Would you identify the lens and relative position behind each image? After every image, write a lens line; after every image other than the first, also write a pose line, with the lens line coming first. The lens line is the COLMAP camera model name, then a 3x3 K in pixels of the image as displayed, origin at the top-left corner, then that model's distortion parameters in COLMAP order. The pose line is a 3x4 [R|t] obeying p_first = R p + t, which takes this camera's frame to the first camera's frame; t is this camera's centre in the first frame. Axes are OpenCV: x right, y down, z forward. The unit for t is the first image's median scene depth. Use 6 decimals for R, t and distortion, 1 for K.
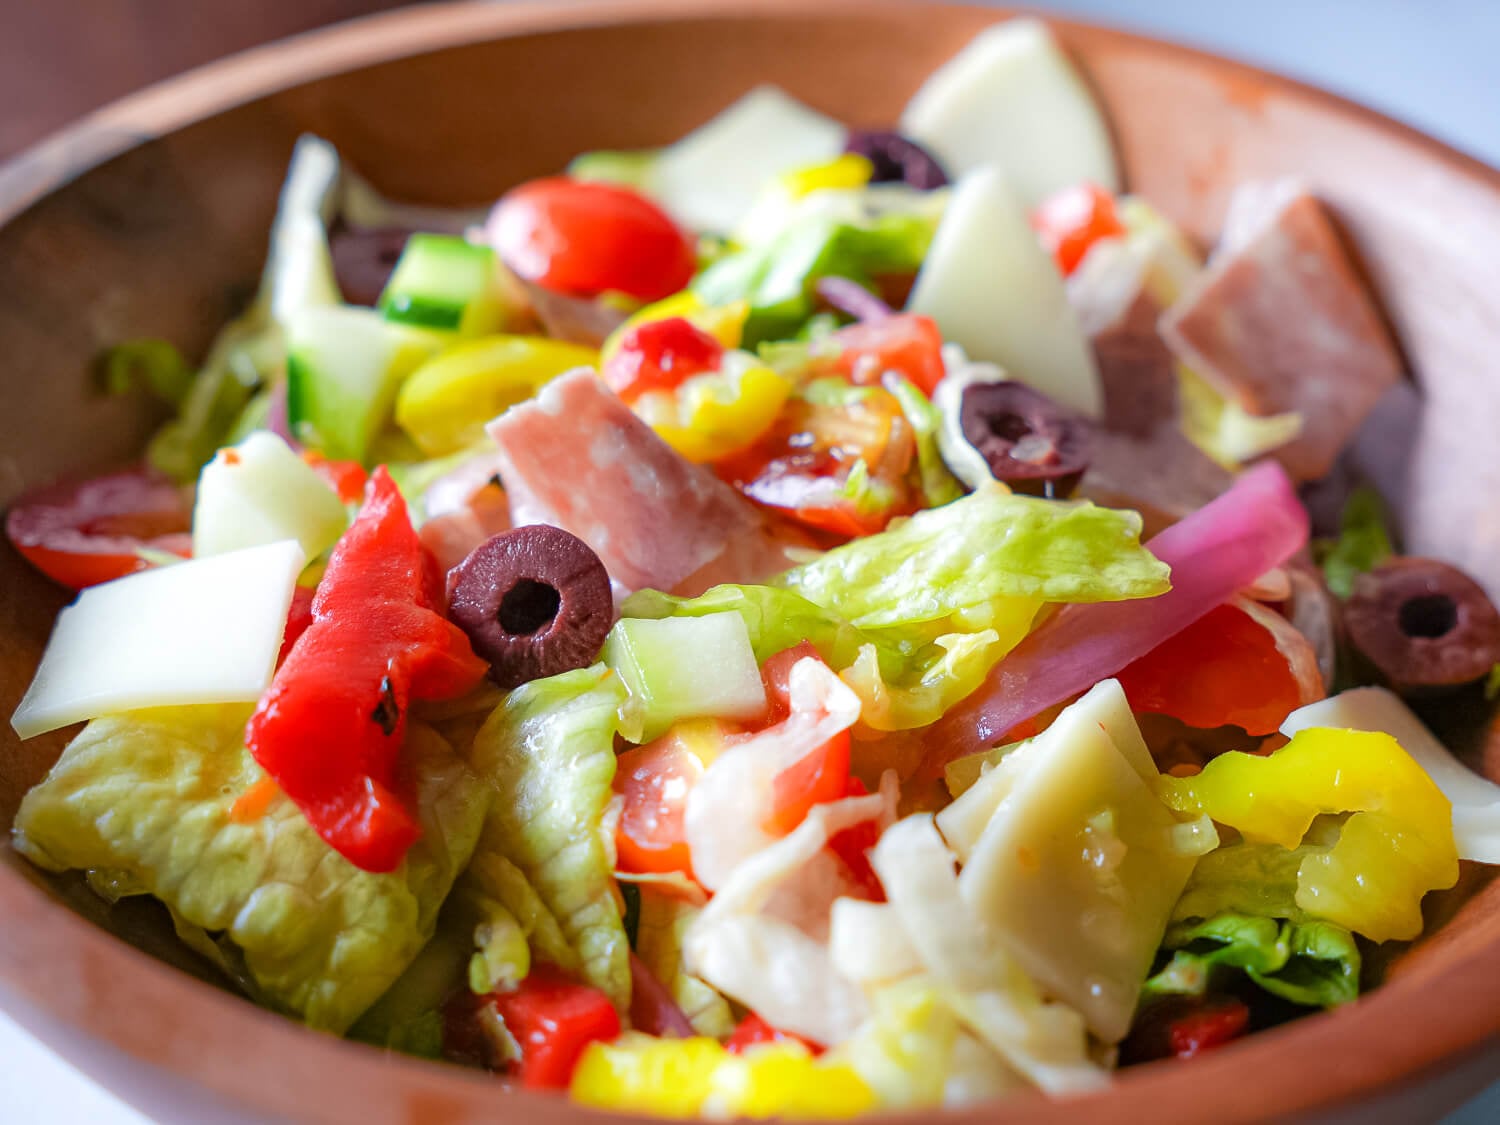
lens RADIAL K [[2090.5, 0, 685.4], [0, 2090.5, 509.8], [0, 0, 1]] dist [0.087682, 0.038243]
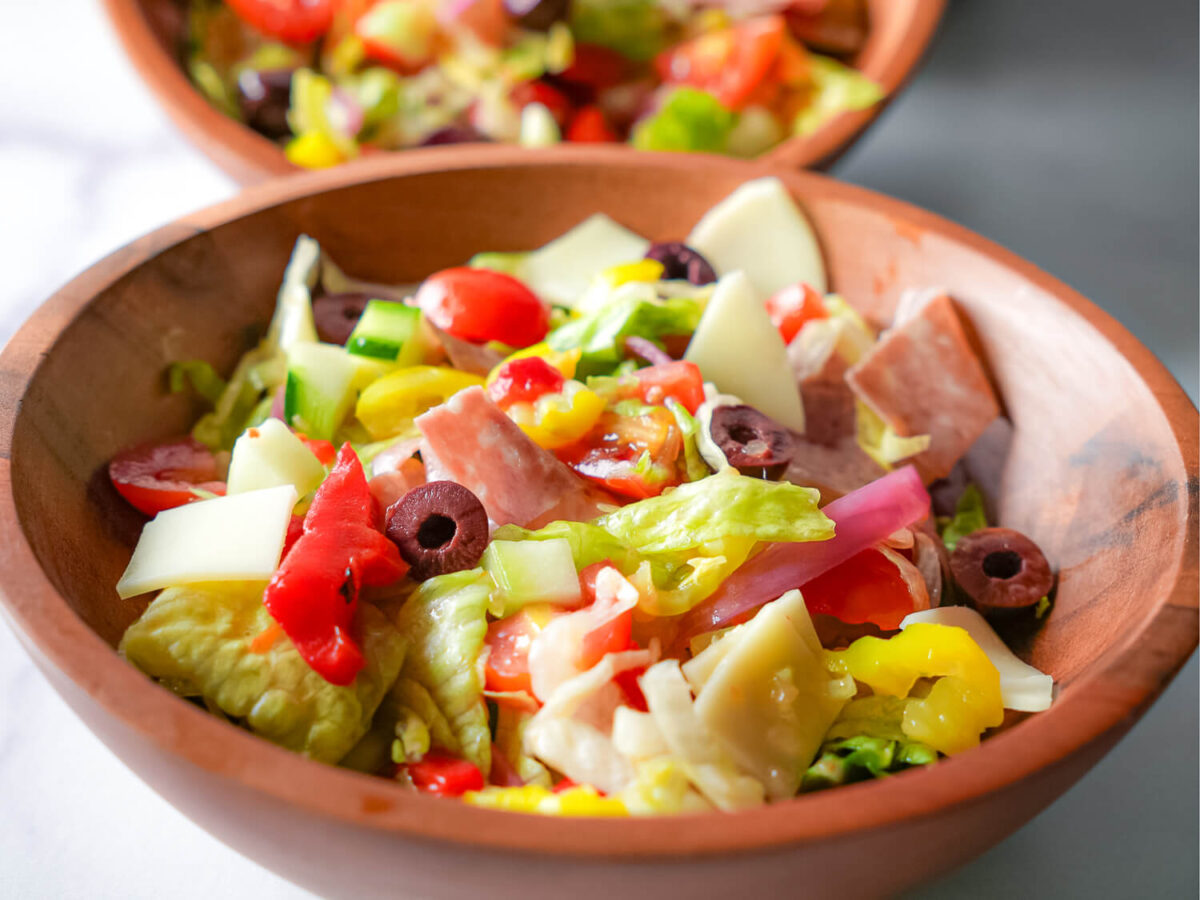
lens RADIAL K [[1658.4, 0, 523.4], [0, 1658.4, 432.6], [0, 0, 1]] dist [0.097582, -0.008080]
pose [[0.999137, 0.040442, -0.009426, 0.001067], [-0.040897, 0.997676, -0.054506, 0.037733], [0.007200, 0.054845, 0.998469, -0.281070]]
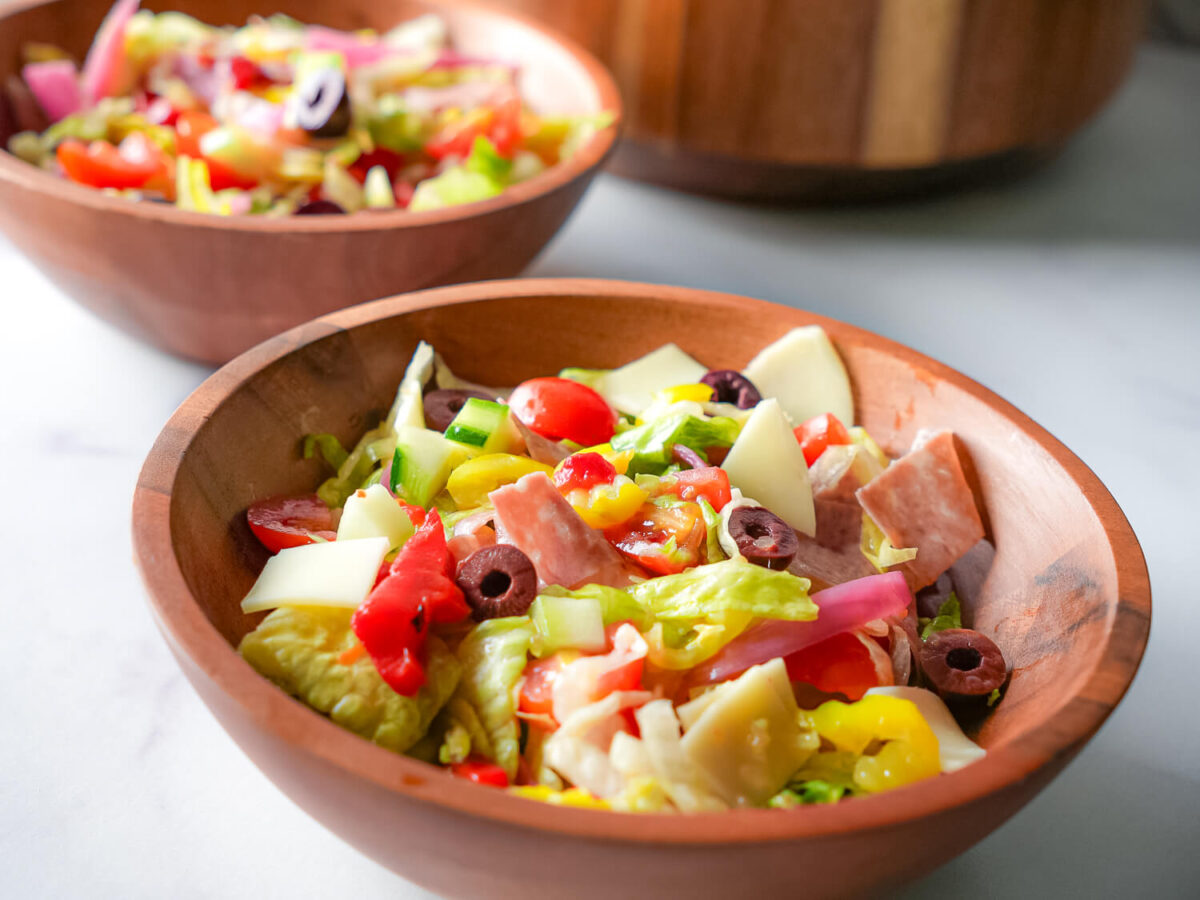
lens RADIAL K [[1581.4, 0, 531.3], [0, 1581.4, 448.8], [0, 0, 1]] dist [0.085173, 0.033973]
pose [[0.987029, 0.126059, -0.099418, 0.093951], [-0.136229, 0.985290, -0.103176, 0.070952], [0.084949, 0.115381, 0.989682, -0.517717]]
